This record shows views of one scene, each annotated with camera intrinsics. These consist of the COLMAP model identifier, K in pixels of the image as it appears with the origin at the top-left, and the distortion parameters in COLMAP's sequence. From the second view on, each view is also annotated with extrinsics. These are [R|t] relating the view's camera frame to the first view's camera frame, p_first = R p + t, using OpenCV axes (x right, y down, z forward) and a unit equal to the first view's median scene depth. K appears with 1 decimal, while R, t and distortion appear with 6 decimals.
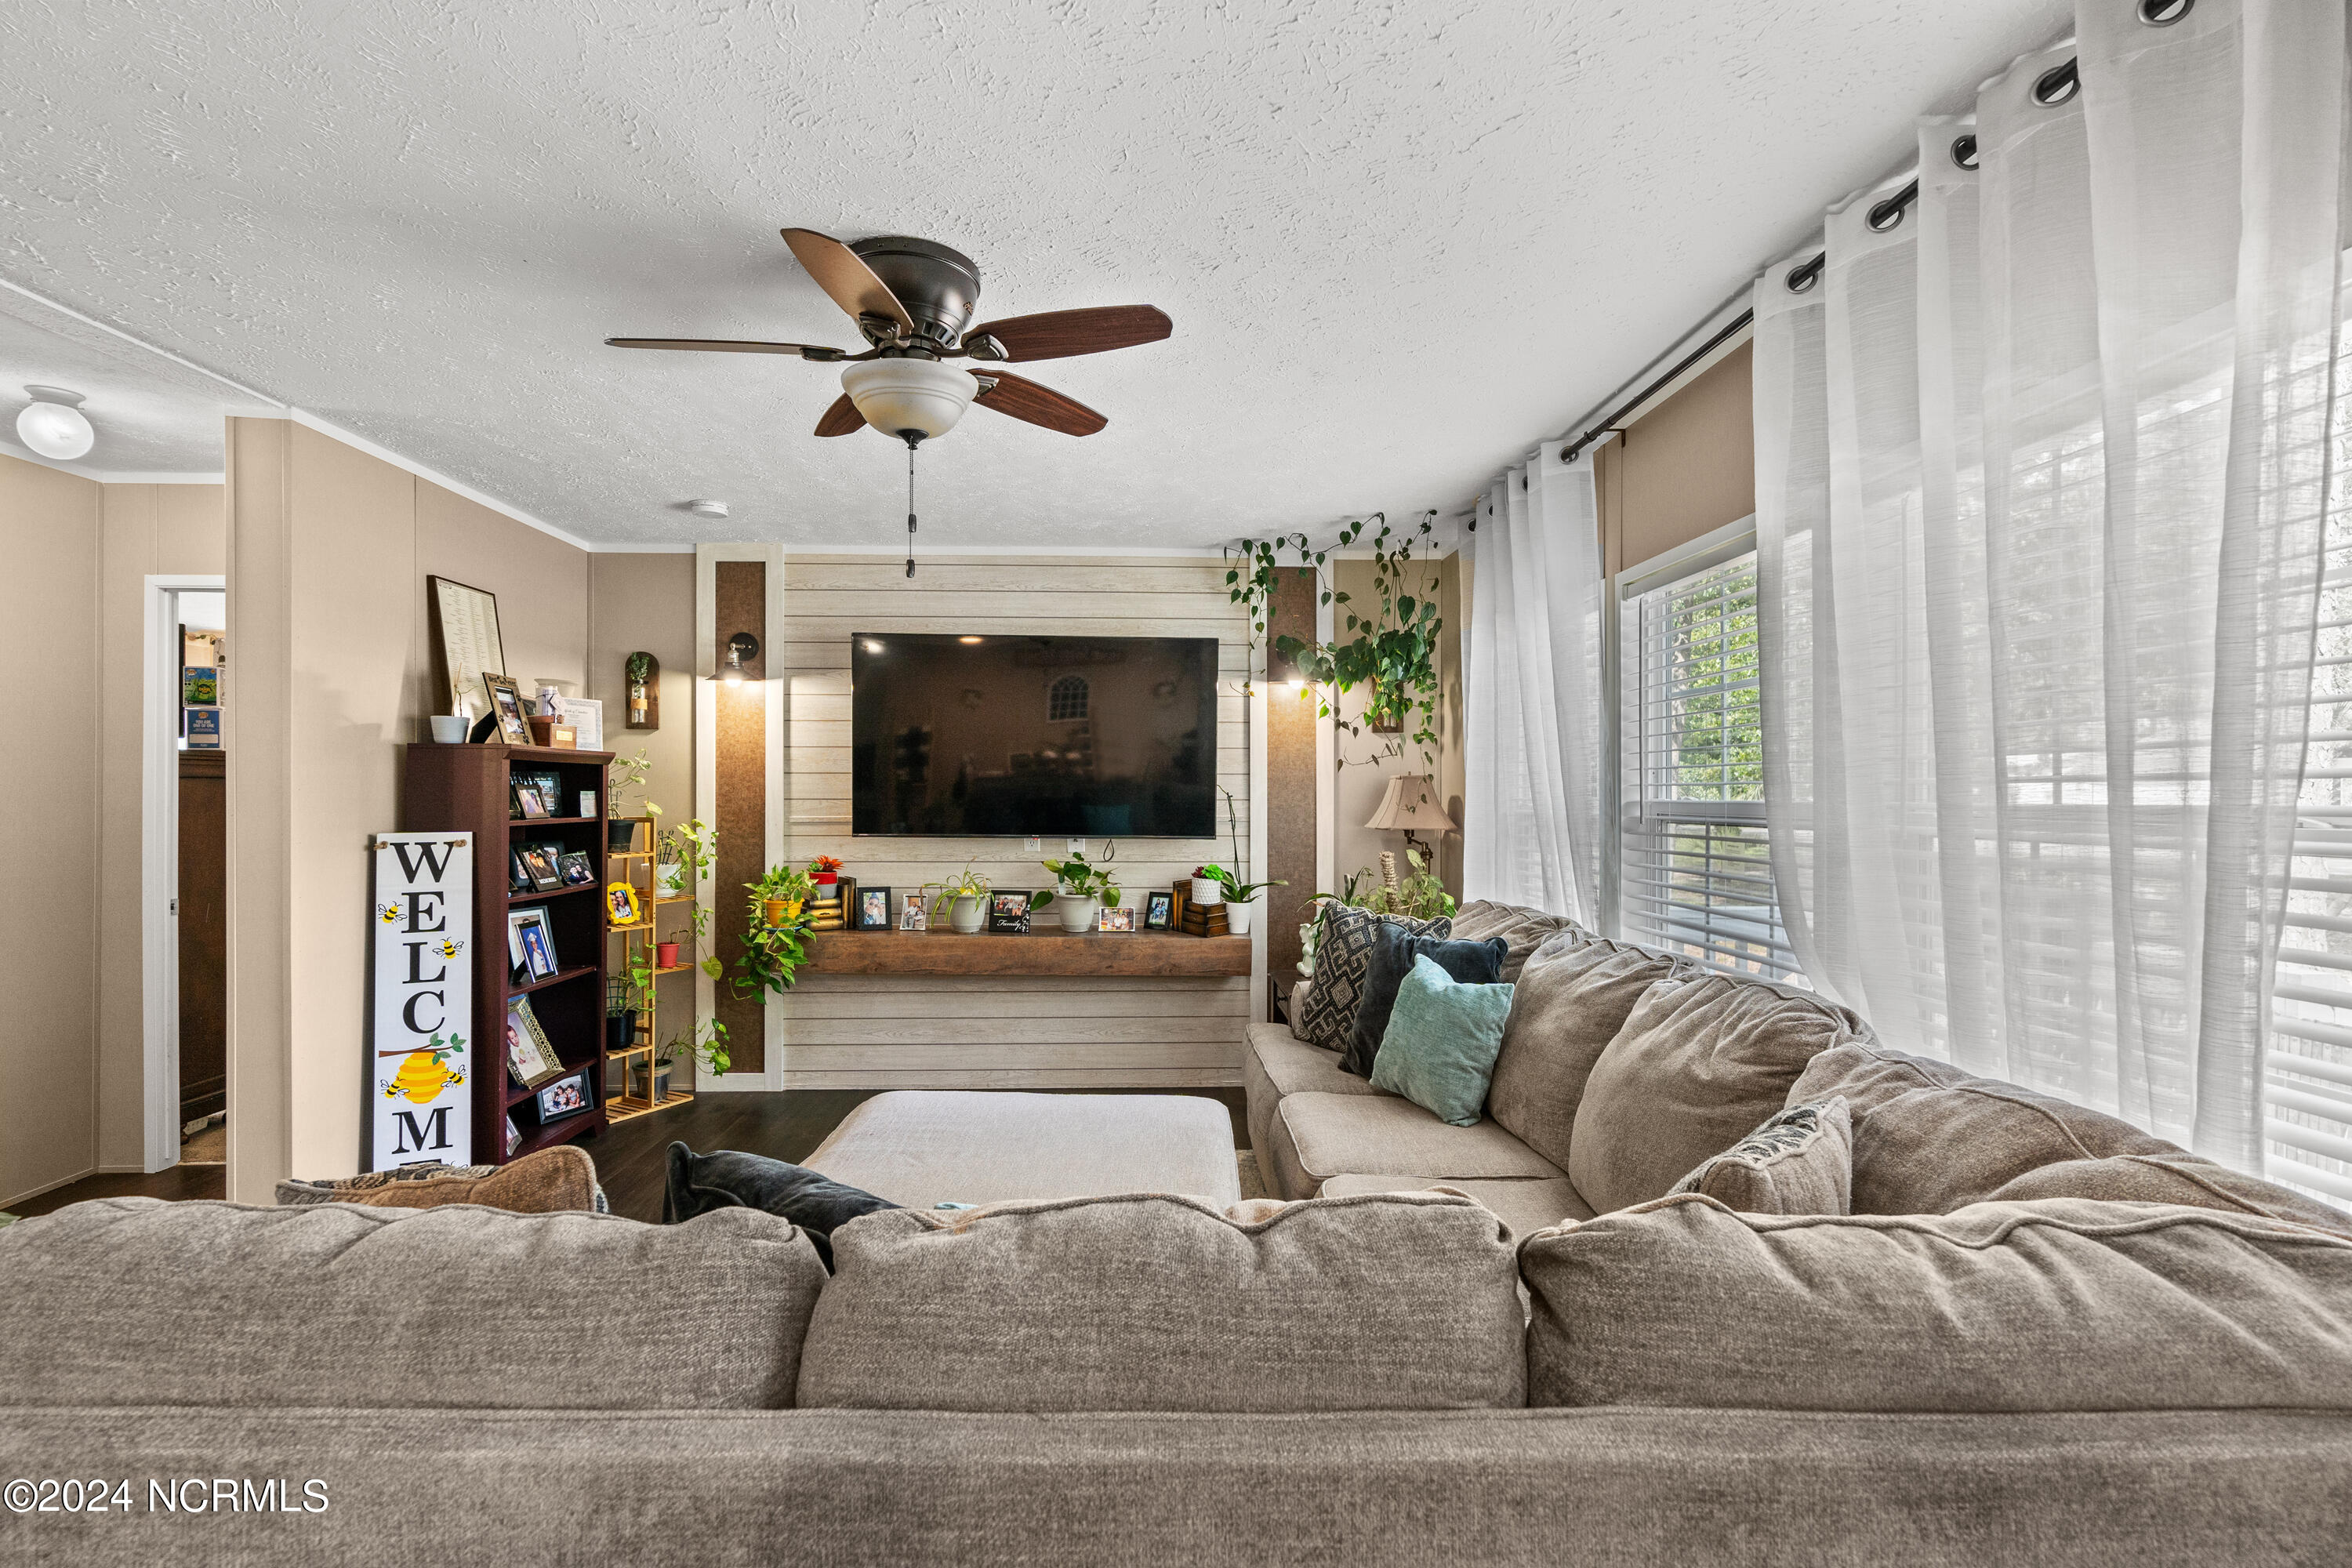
lens RADIAL K [[1088.1, 0, 1160.2], [0, 1088.1, 790.8], [0, 0, 1]] dist [-0.004613, 0.000706]
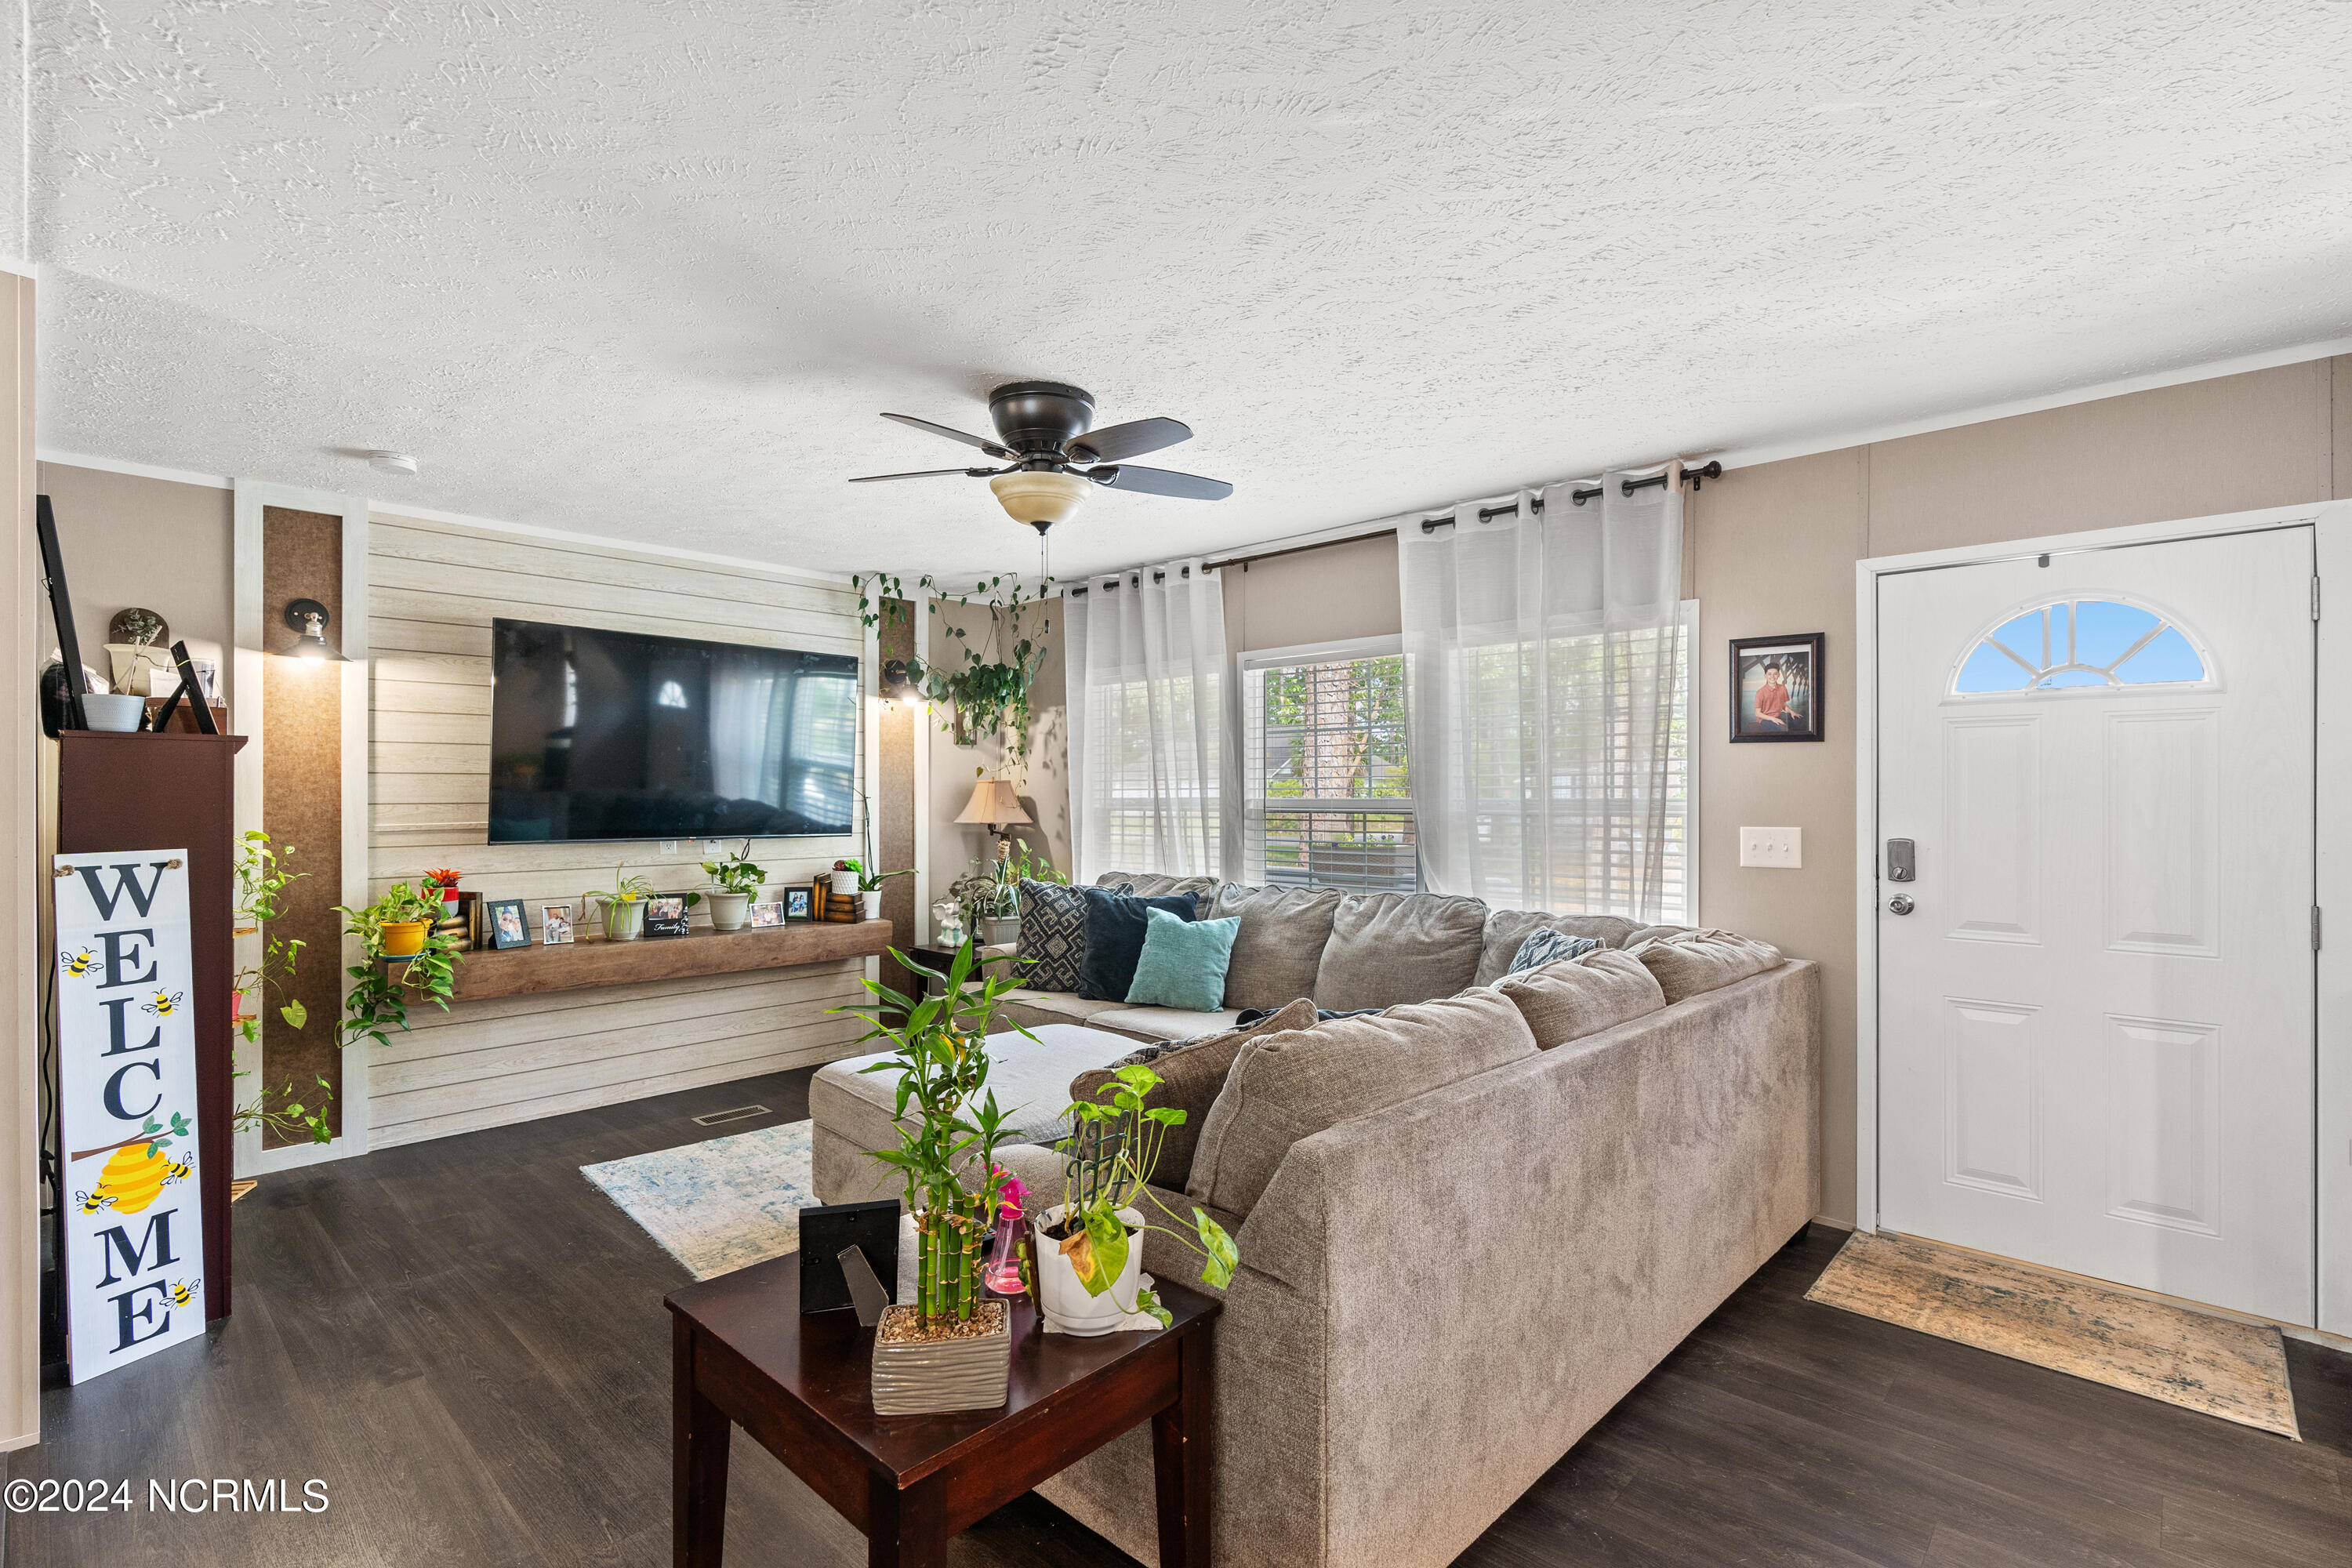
lens RADIAL K [[1088.1, 0, 1160.2], [0, 1088.1, 790.8], [0, 0, 1]] dist [-0.004613, 0.000706]
pose [[0.716365, -0.001147, 0.697724, -0.518487], [0.001263, 0.999999, 0.000347, -0.002079], [-0.697724, 0.000633, 0.716366, -0.023469]]
